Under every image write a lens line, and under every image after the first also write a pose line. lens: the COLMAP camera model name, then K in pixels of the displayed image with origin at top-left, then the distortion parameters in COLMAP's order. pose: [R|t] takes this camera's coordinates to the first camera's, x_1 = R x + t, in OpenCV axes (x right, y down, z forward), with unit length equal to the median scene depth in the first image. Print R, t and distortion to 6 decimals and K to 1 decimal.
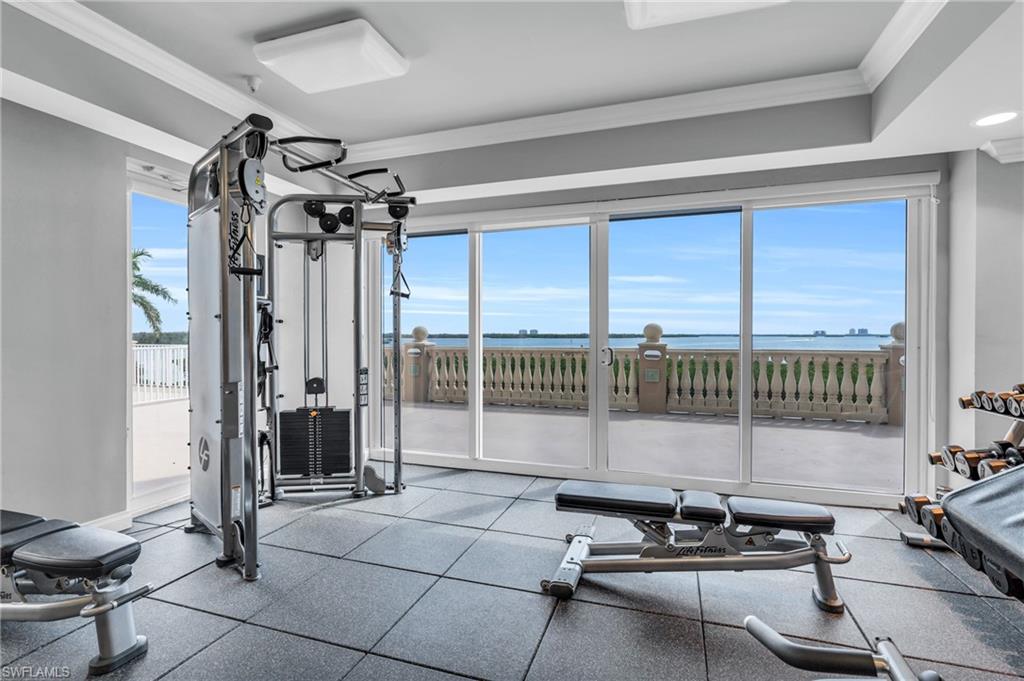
lens RADIAL K [[470.4, 0, 514.3], [0, 470.4, 339.0], [0, 0, 1]] dist [-0.001627, -0.000076]
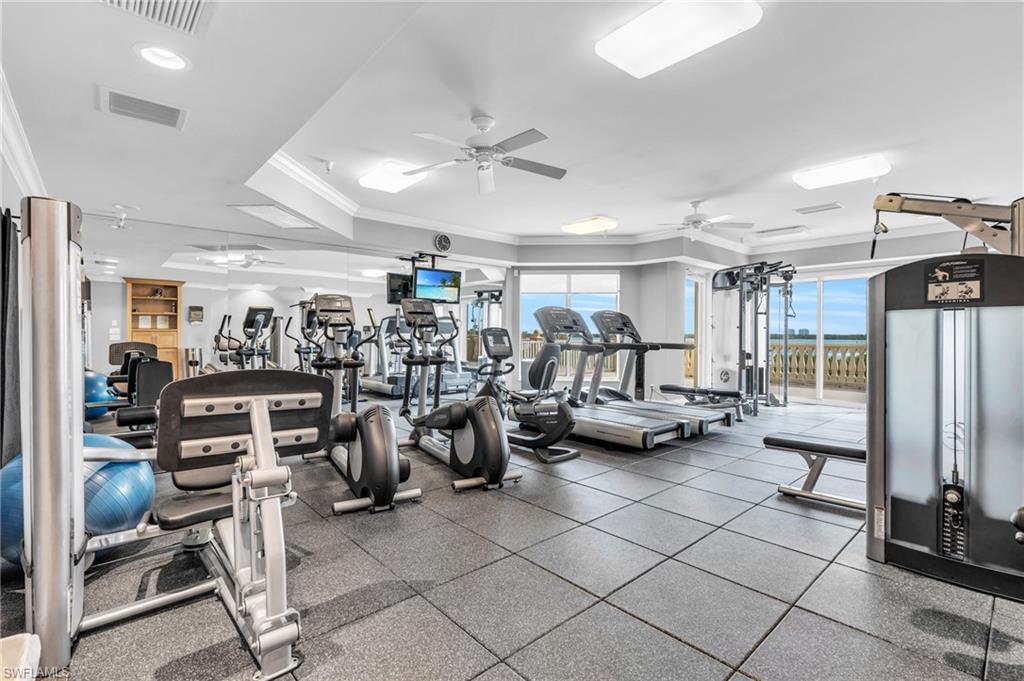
lens RADIAL K [[470.4, 0, 513.5], [0, 470.4, 341.1], [0, 0, 1]] dist [-0.001627, -0.000076]
pose [[0.873403, 0.006358, -0.486957, -0.293419], [-0.004823, 0.999979, 0.004406, 0.022573], [0.486974, -0.001500, 0.873415, -1.530426]]
